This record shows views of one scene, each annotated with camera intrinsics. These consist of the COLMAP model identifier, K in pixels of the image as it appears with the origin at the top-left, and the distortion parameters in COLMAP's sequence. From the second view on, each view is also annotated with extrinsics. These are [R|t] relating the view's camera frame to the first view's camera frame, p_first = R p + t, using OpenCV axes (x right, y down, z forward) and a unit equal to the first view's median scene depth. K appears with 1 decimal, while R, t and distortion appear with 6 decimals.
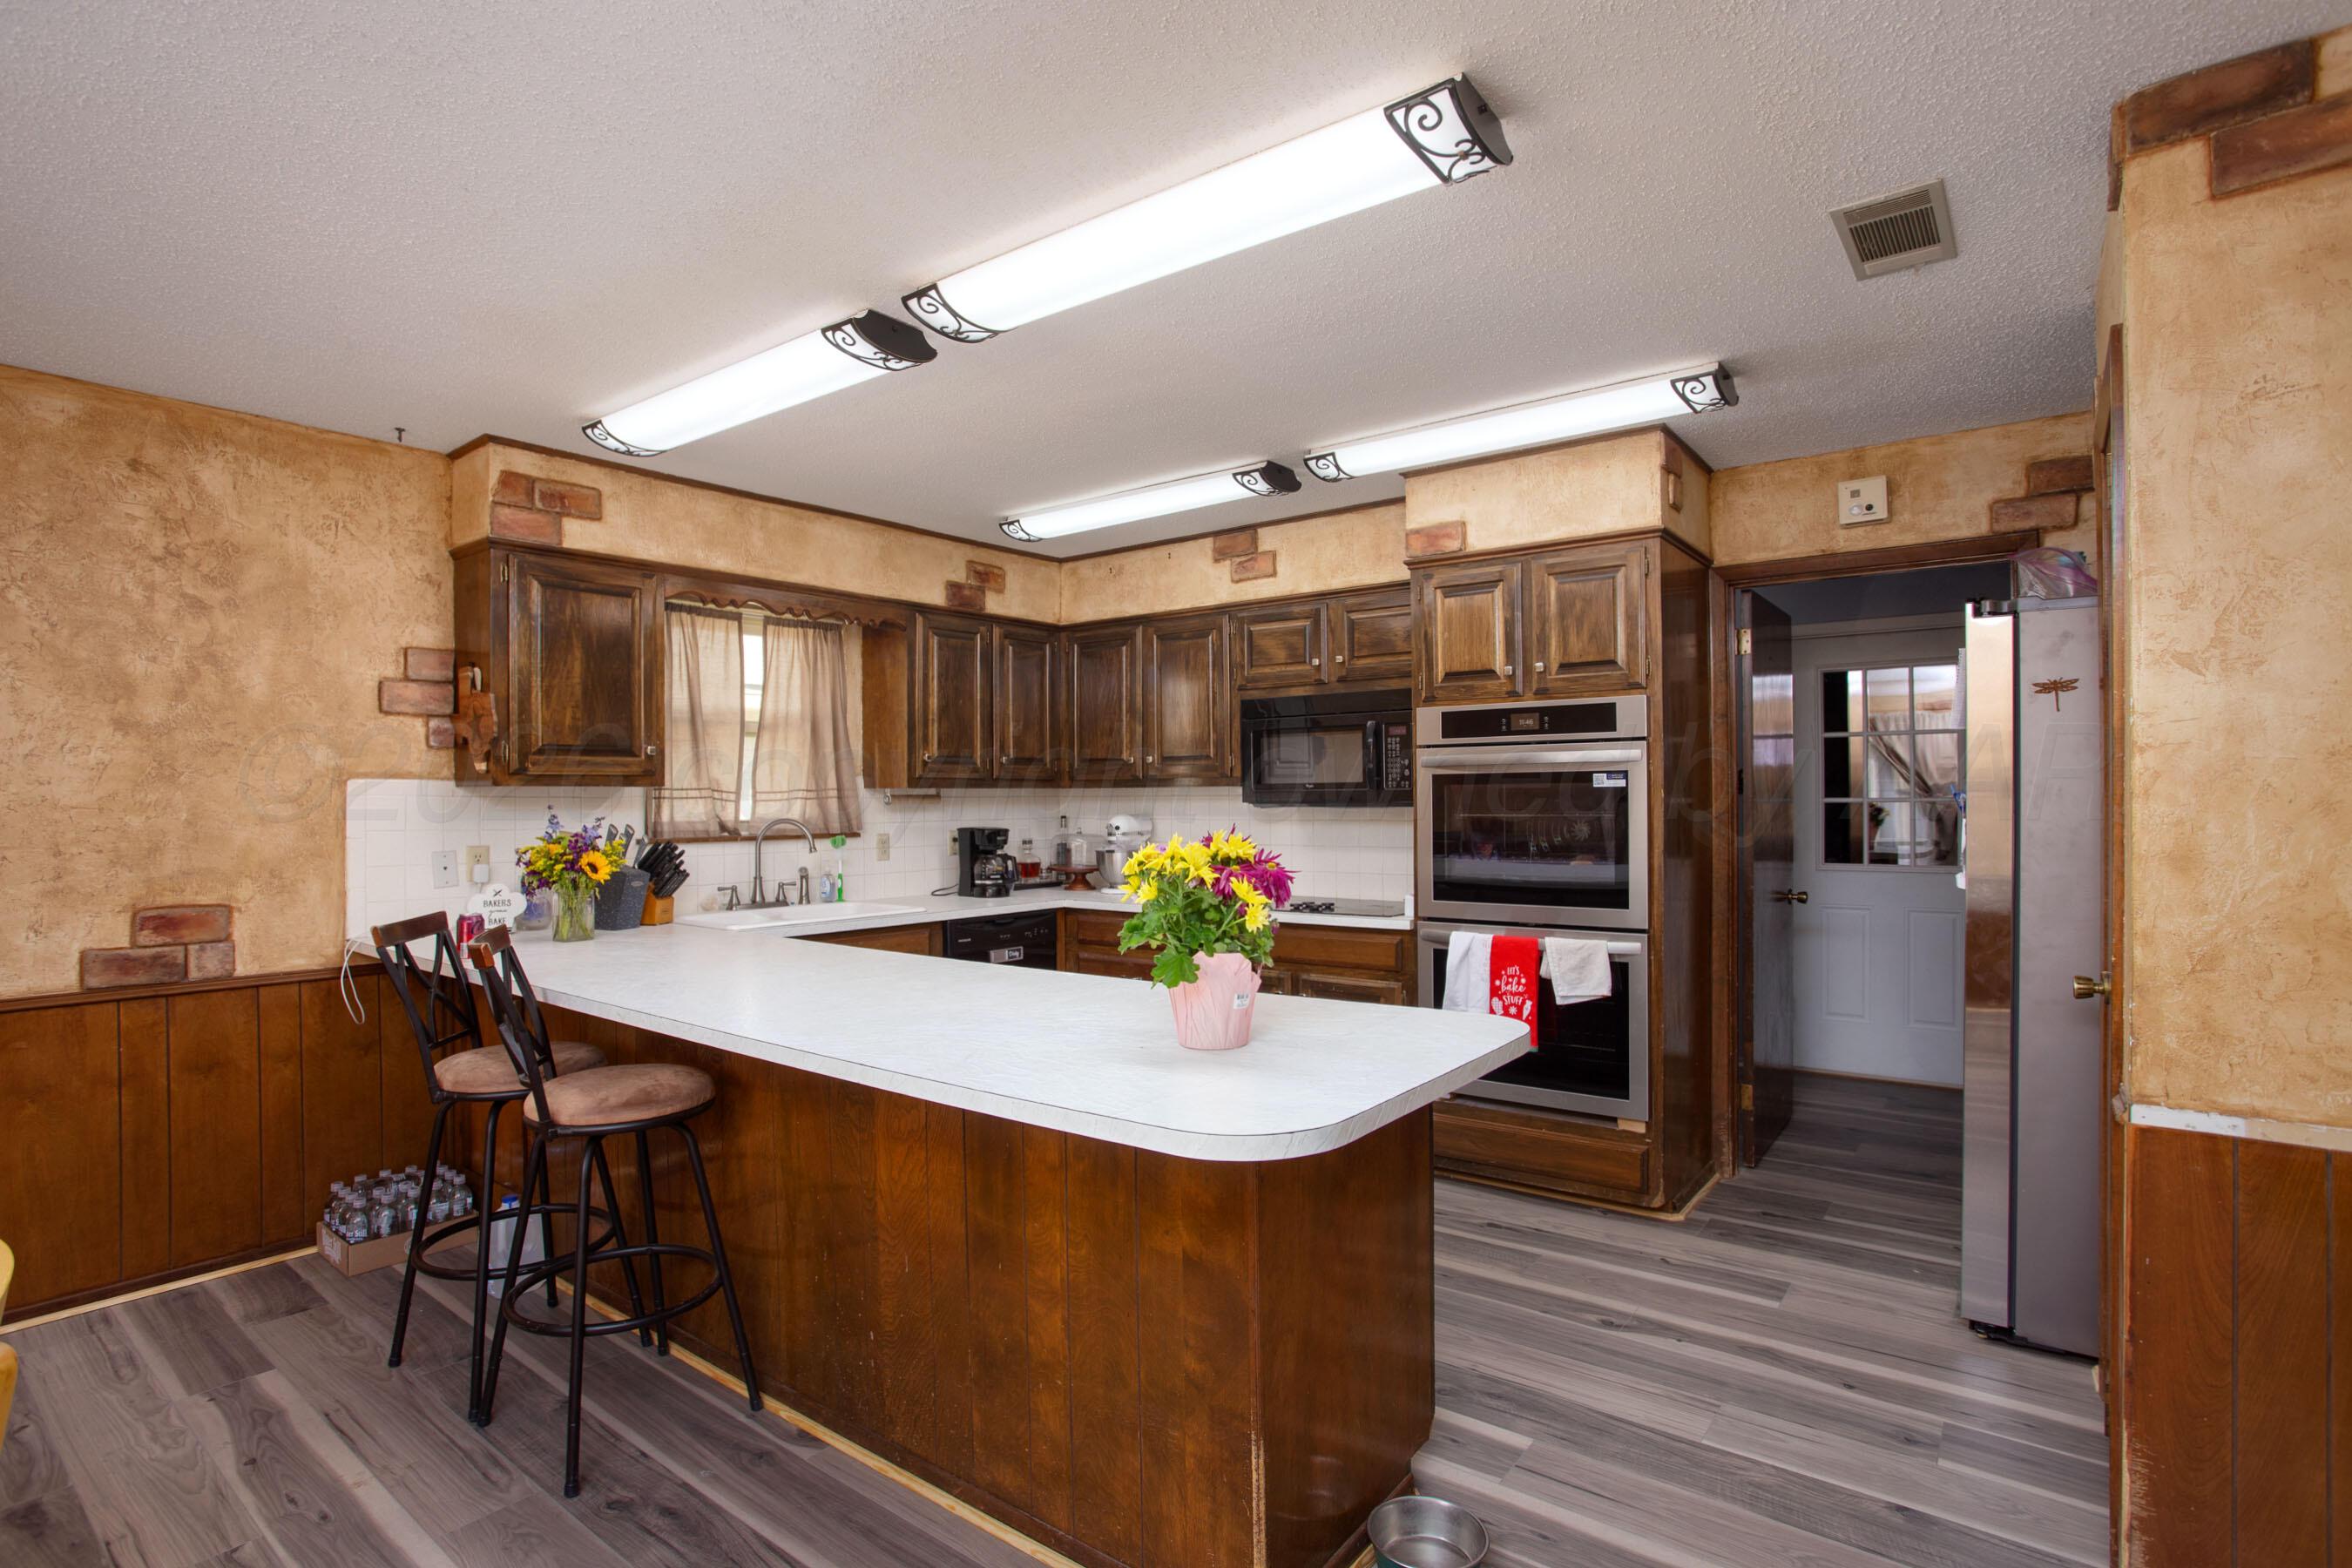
lens RADIAL K [[1153.9, 0, 1174.9], [0, 1153.9, 798.7], [0, 0, 1]] dist [-0.068521, 0.026352]
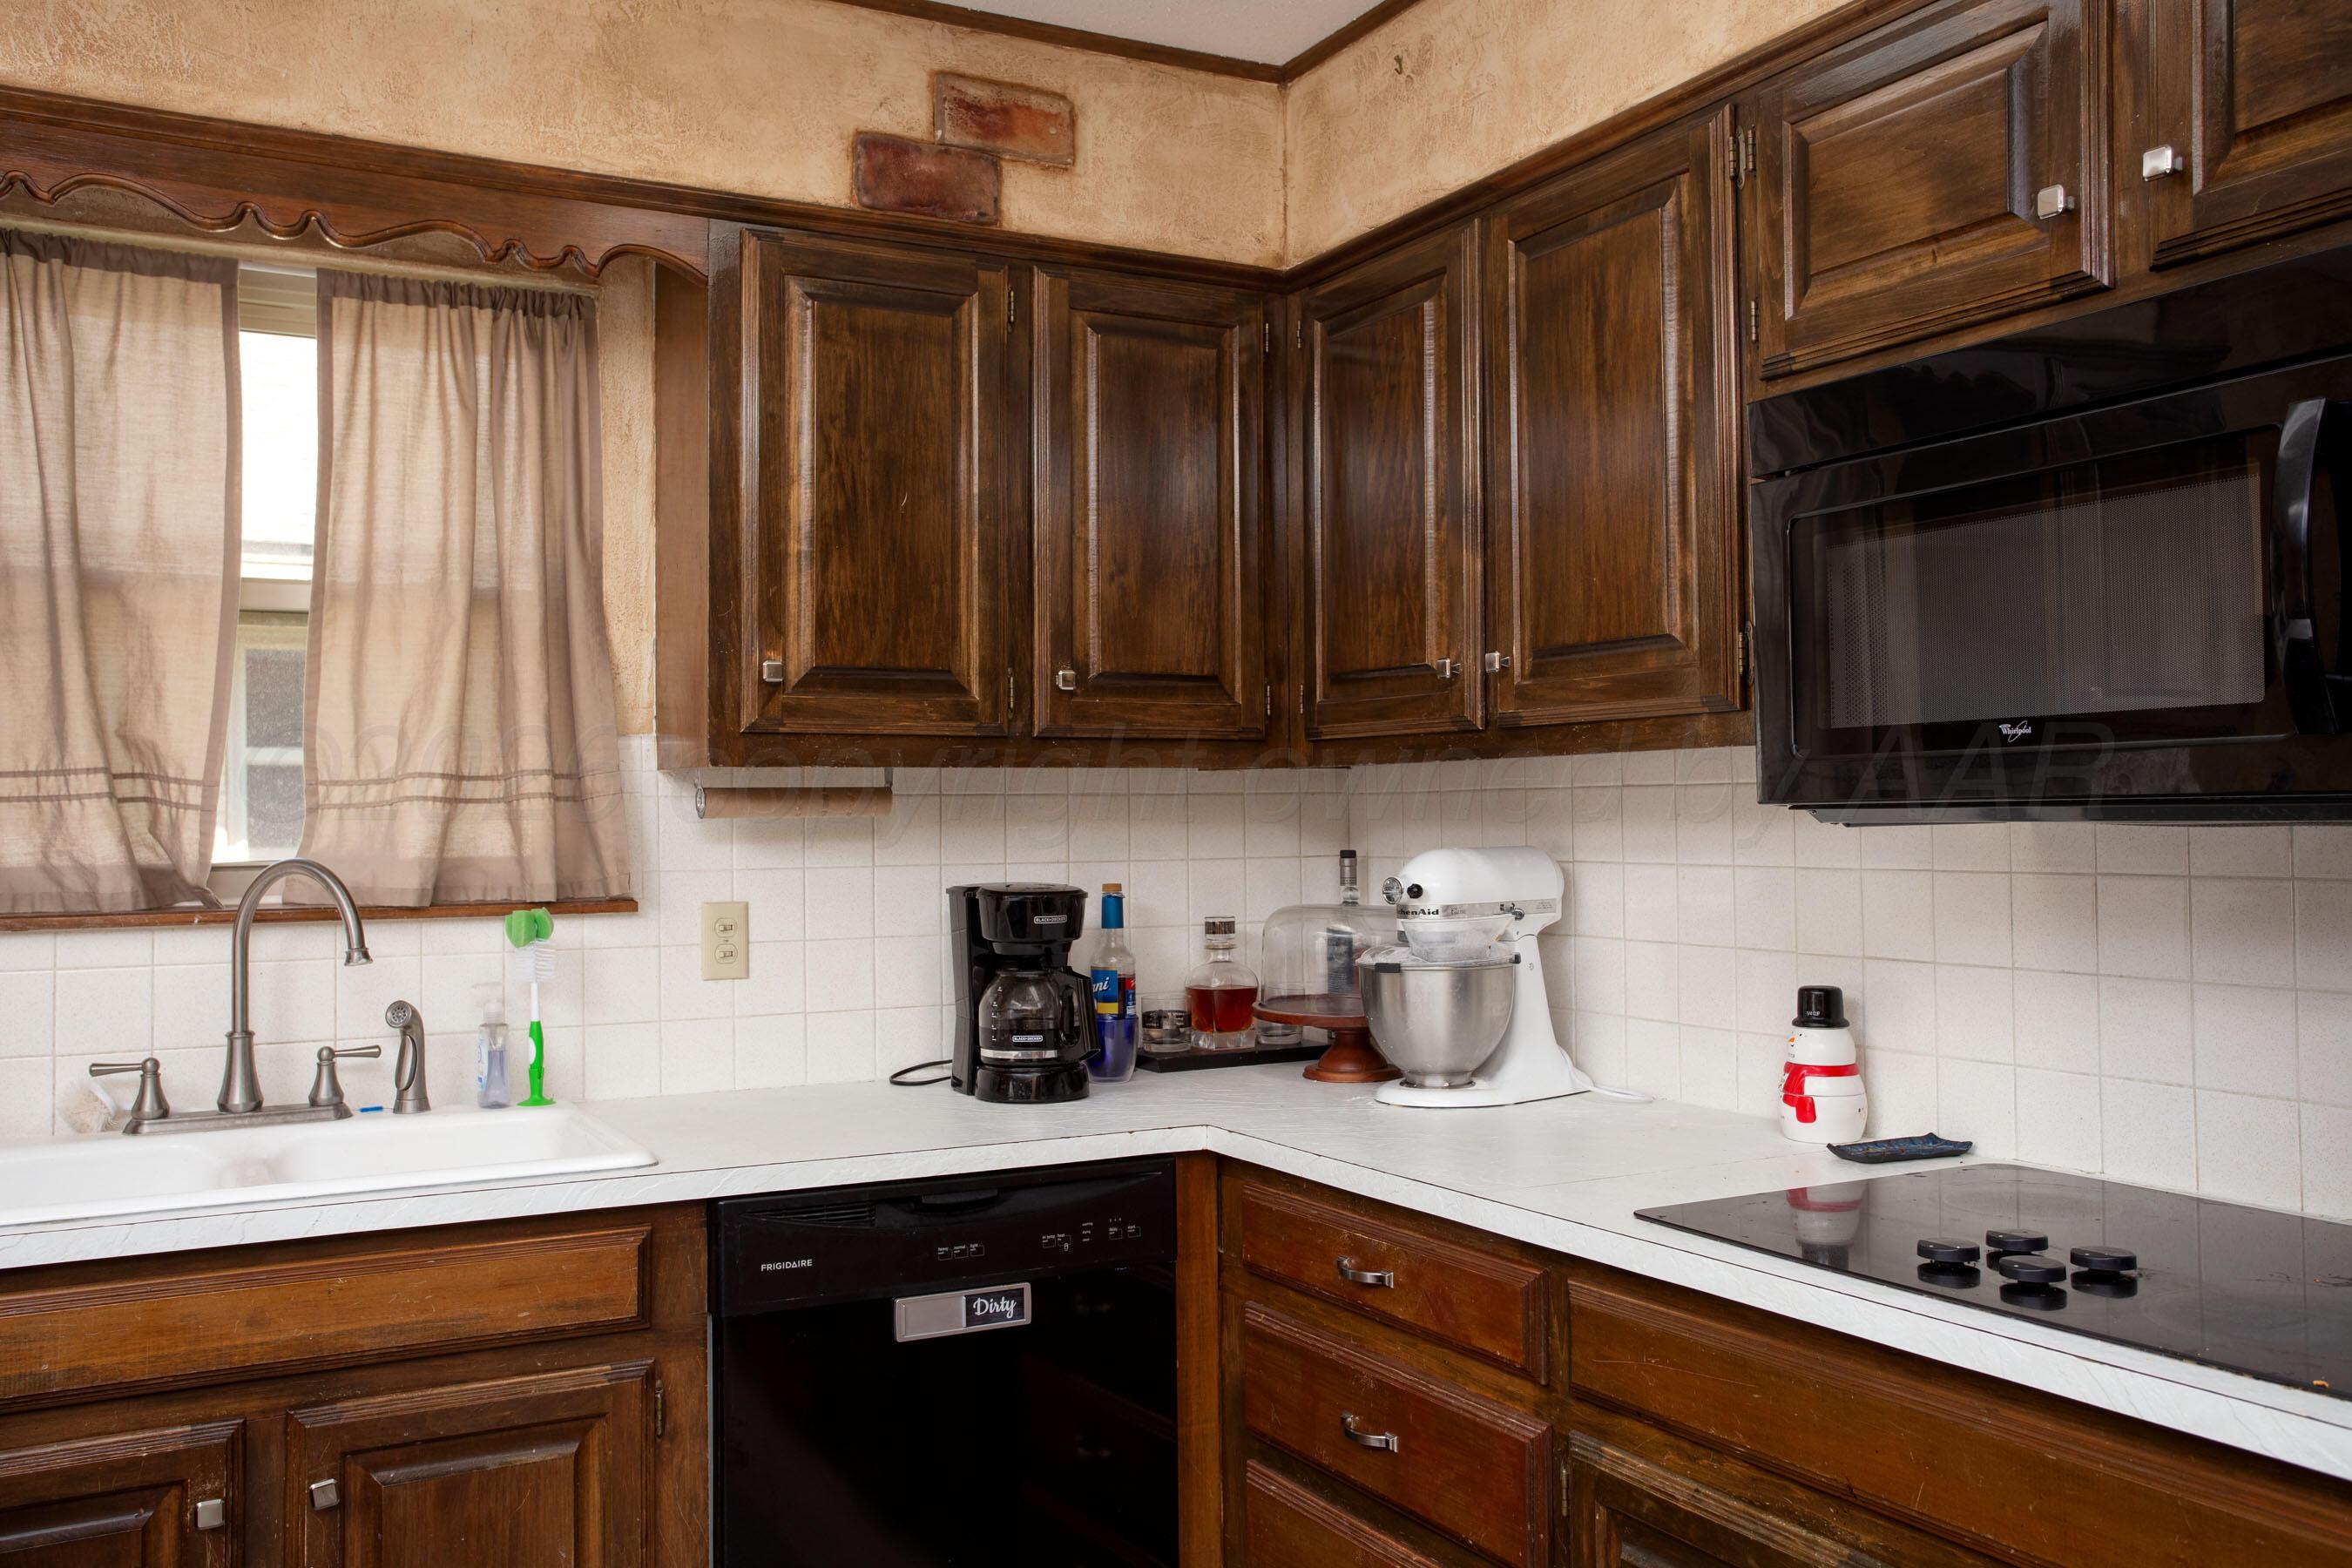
lens RADIAL K [[1972.2, 0, 1203.4], [0, 1972.2, 777.2], [0, 0, 1]] dist [0.030349, 0.018169]
pose [[0.912972, -0.010413, -0.407888, 0.163422], [0.002319, 0.999791, -0.020335, 0.007651], [0.408015, 0.017620, 0.912805, 0.716980]]
